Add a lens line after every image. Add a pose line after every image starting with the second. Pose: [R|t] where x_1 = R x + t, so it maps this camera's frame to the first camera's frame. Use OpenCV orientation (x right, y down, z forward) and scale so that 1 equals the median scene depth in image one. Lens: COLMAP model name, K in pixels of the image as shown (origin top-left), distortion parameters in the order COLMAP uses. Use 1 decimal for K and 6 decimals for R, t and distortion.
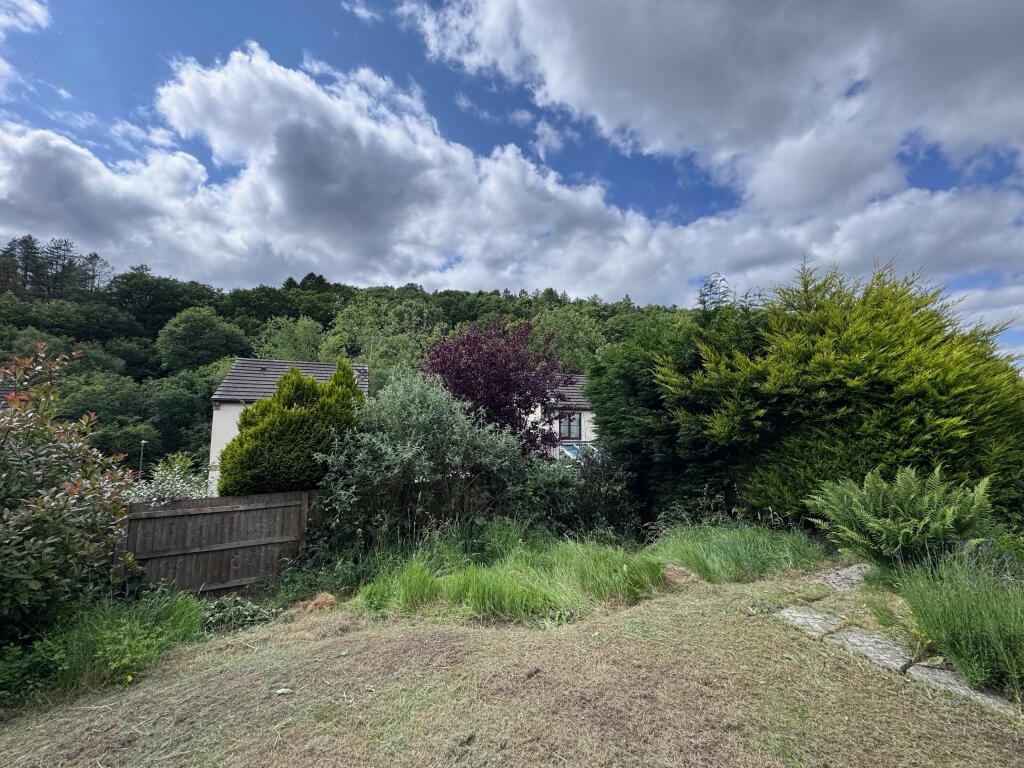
lens RADIAL K [[408.2, 0, 512.0], [0, 408.2, 382.9], [0, 0, 1]] dist [-0.001293, -0.000560]
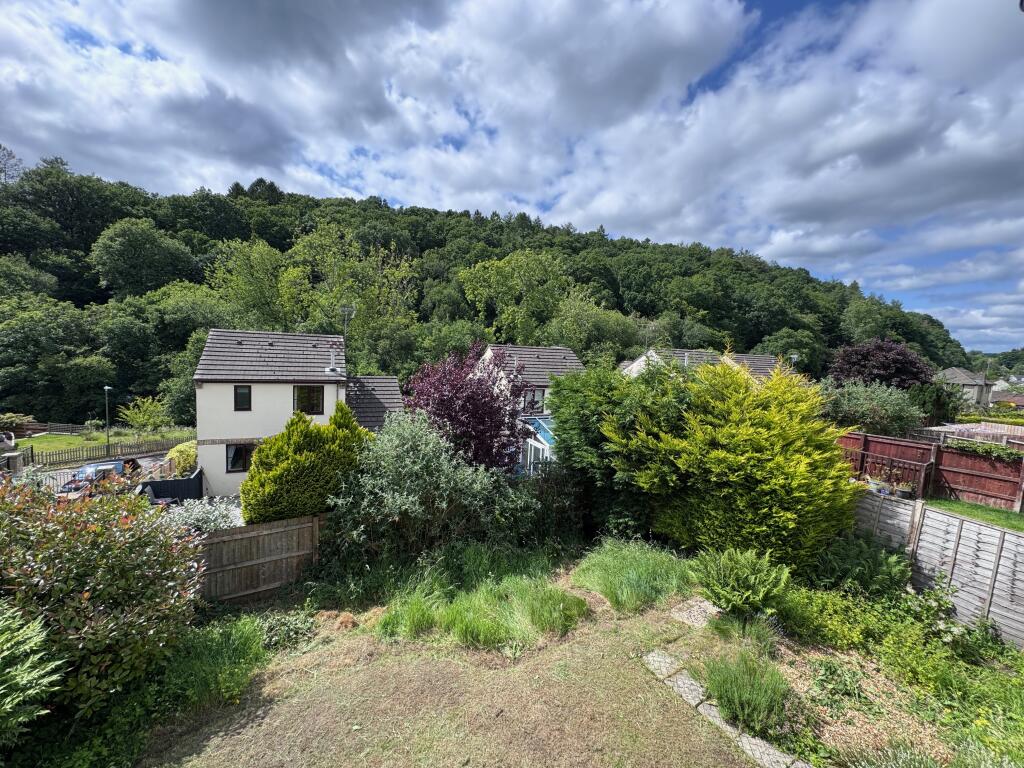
lens RADIAL K [[408.2, 0, 512.6], [0, 408.2, 384.3], [0, 0, 1]] dist [-0.001293, -0.000560]
pose [[0.995583, 0.034705, 0.087231, -0.005464], [-0.050483, 0.981296, 0.185769, -0.058818], [-0.079152, -0.189352, 0.978714, -0.027332]]
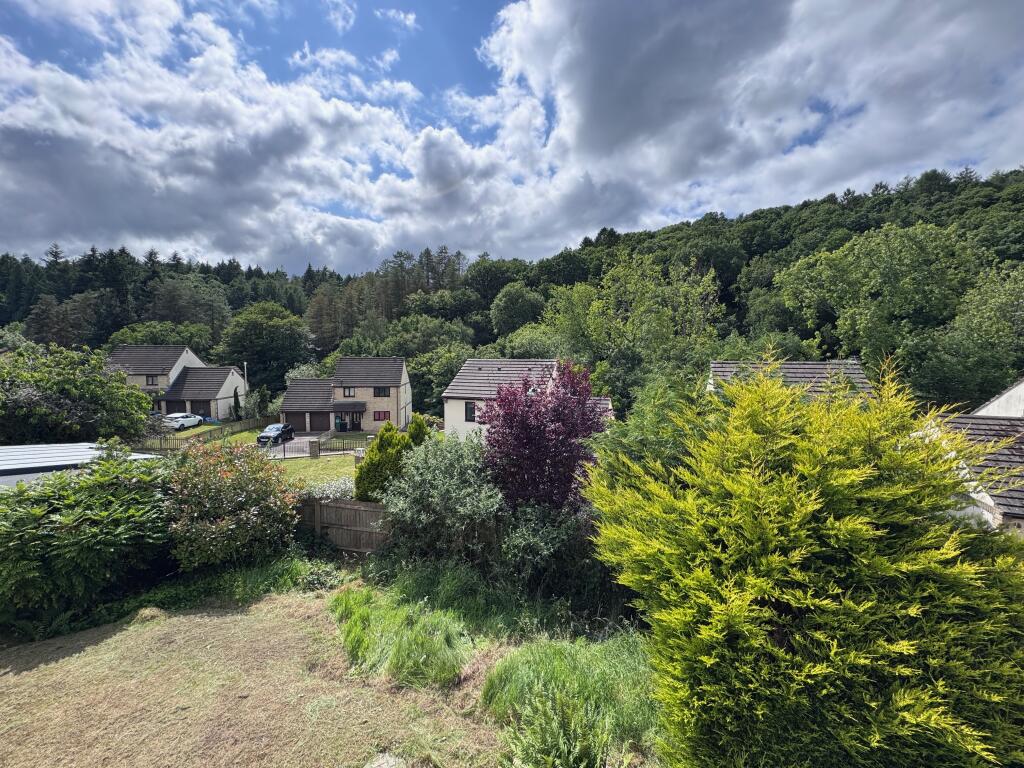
lens RADIAL K [[408.2, 0, 511.1], [0, 408.2, 383.3], [0, 0, 1]] dist [-0.001293, -0.000560]
pose [[0.746636, 0.034025, -0.664362, 0.128271], [0.063960, 0.990393, 0.122603, -0.053392], [0.662151, -0.134033, 0.737287, 0.034875]]
